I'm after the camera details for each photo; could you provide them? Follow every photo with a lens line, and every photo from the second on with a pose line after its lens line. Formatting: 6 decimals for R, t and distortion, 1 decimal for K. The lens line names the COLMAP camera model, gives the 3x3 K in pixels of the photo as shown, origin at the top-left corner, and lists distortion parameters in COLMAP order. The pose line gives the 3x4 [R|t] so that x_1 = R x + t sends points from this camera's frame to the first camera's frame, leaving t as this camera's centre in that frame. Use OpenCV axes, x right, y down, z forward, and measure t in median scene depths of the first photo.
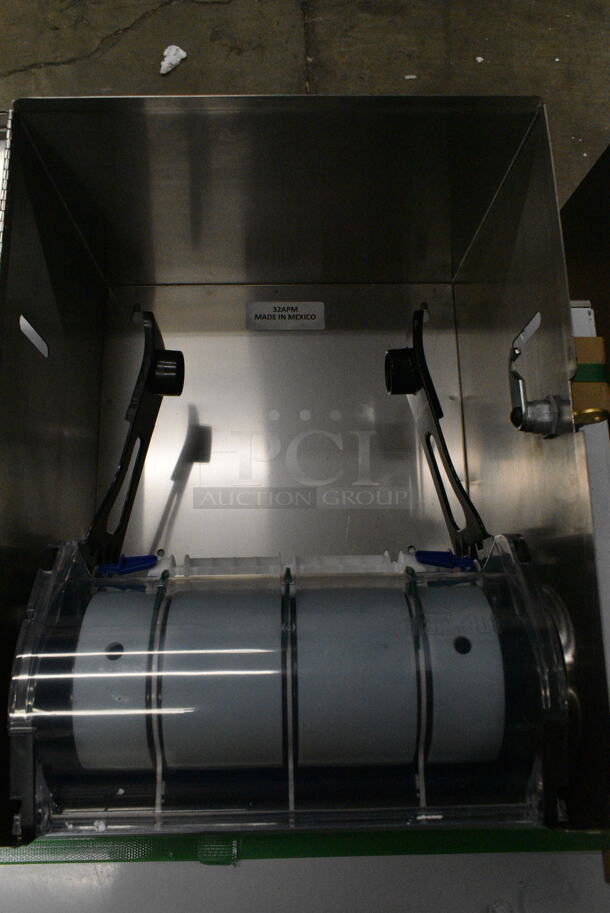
lens RADIAL K [[727.2, 0, 305.0], [0, 727.2, 456.5], [0, 0, 1]] dist [0.001541, 0.000359]
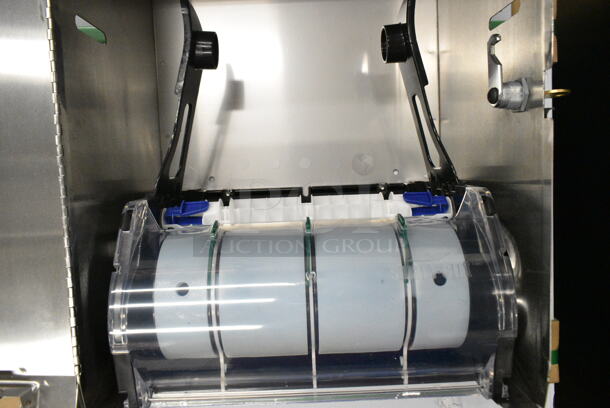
lens RADIAL K [[485.9, 0, 305.0], [0, 485.9, 204.0], [0, 0, 1]] dist [0.001541, 0.000359]
pose [[0.999690, -0.019759, -0.015126, -0.015536], [0.023371, 0.954274, 0.298020, -0.138634], [0.008546, -0.298281, 0.954440, 0.174413]]
